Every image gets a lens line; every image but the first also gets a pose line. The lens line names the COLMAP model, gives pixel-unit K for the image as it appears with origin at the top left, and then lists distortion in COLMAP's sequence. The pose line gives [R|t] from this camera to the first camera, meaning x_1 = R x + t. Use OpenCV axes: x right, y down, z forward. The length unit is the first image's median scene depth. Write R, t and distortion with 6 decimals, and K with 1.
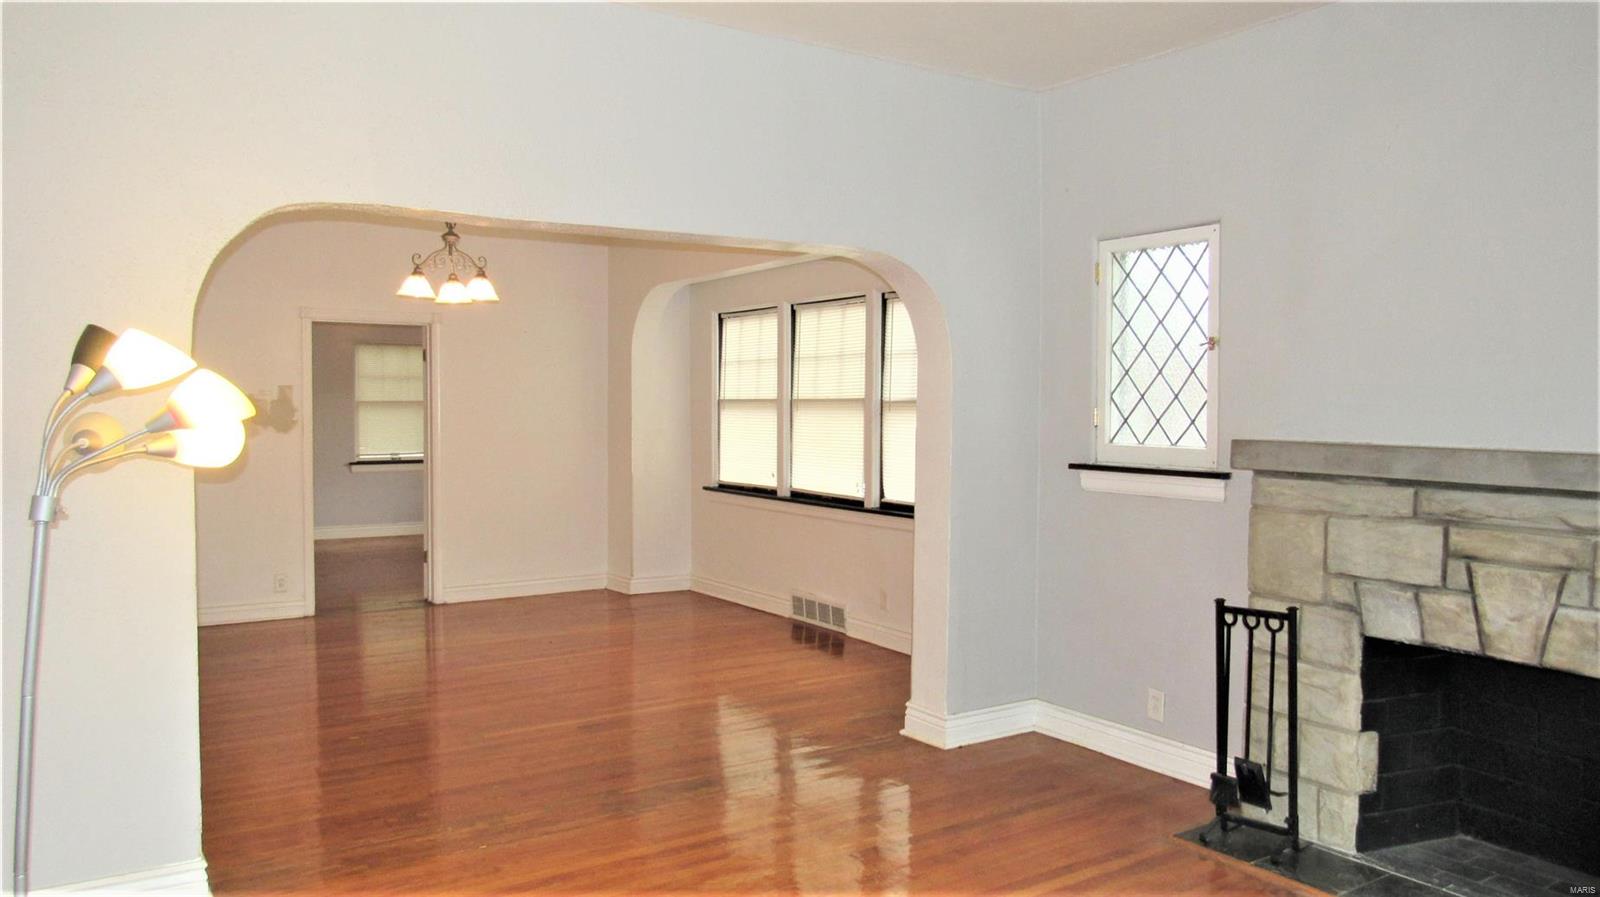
lens RADIAL K [[1162.4, 0, 800.0], [0, 1162.4, 448.5], [0, 0, 1]] dist [-0.010545, 0.000664]
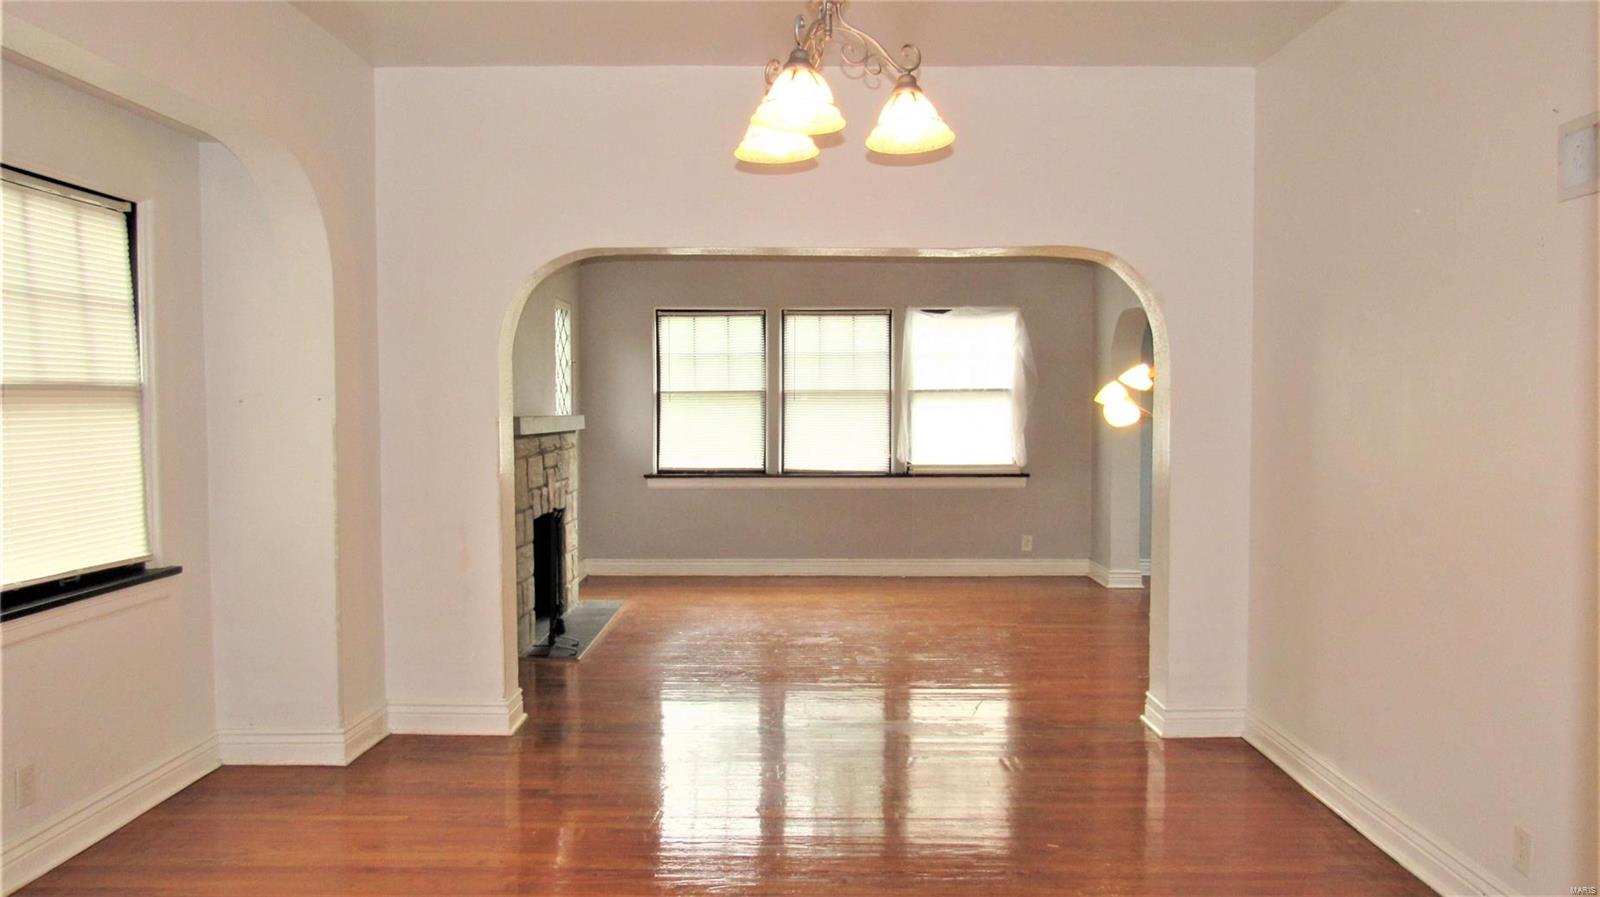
lens RADIAL K [[1196.3, 0, 826.3], [0, 1196.3, 449.7], [0, 0, 1]] dist [0.005078, 0.001754]
pose [[-0.839302, -0.026337, 0.543027, -0.911691], [0.018190, 0.996906, 0.076465, -0.084608], [-0.543361, 0.074055, -0.836227, 2.267492]]
